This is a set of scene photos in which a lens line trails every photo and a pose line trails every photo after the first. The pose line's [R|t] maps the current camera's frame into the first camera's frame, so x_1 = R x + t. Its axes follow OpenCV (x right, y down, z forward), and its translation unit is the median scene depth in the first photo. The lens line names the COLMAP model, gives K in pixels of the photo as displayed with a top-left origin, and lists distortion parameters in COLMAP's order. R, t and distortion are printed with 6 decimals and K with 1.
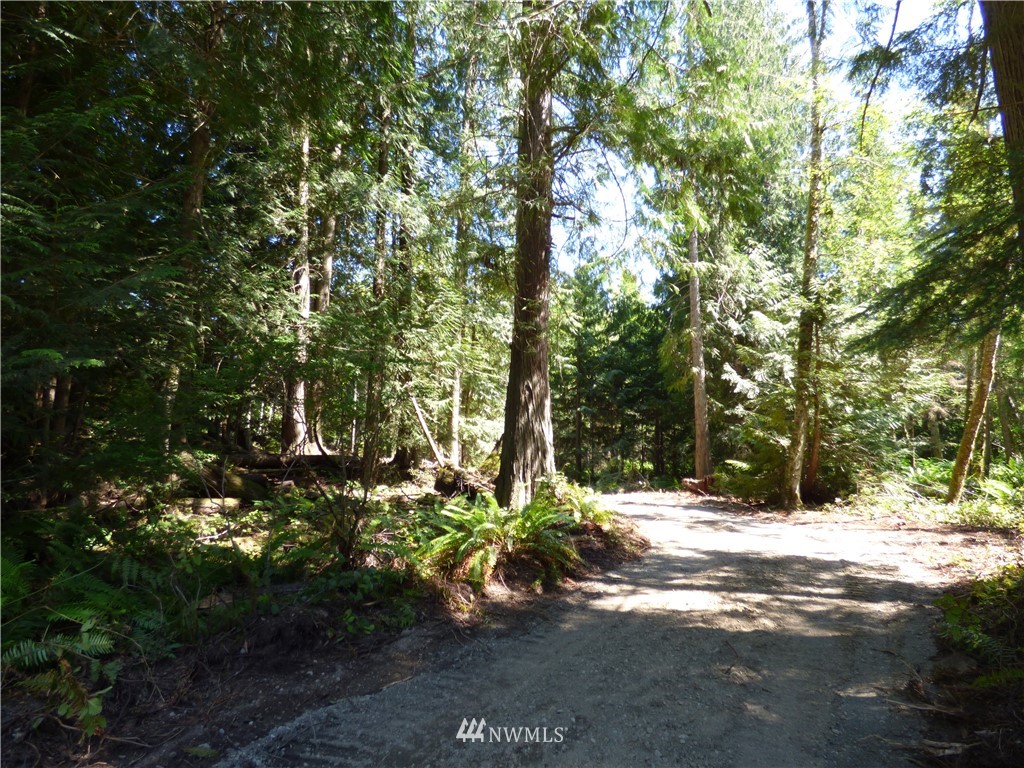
lens RADIAL K [[633.3, 0, 513.2], [0, 633.3, 360.5], [0, 0, 1]] dist [-0.001175, 0.001665]
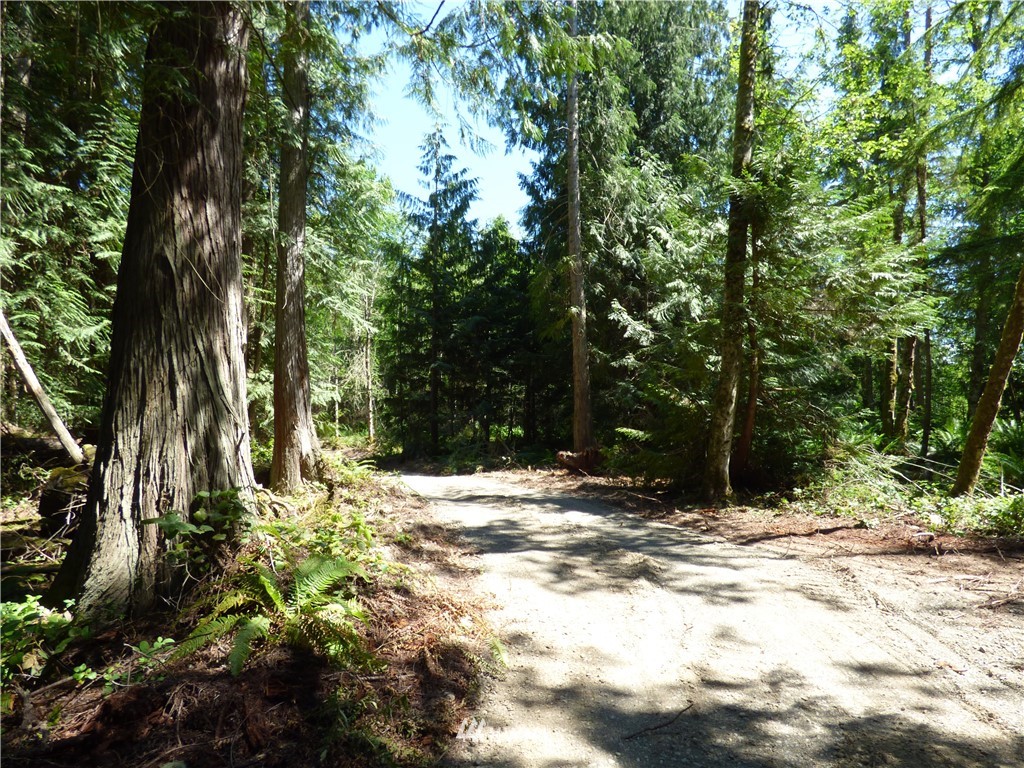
lens RADIAL K [[633.3, 0, 513.2], [0, 633.3, 360.5], [0, 0, 1]] dist [-0.001175, 0.001665]
pose [[0.981575, -0.005978, 0.190982, 0.065805], [-0.004972, 0.998373, 0.056805, 0.032185], [-0.191010, -0.056708, 0.979949, 0.251315]]
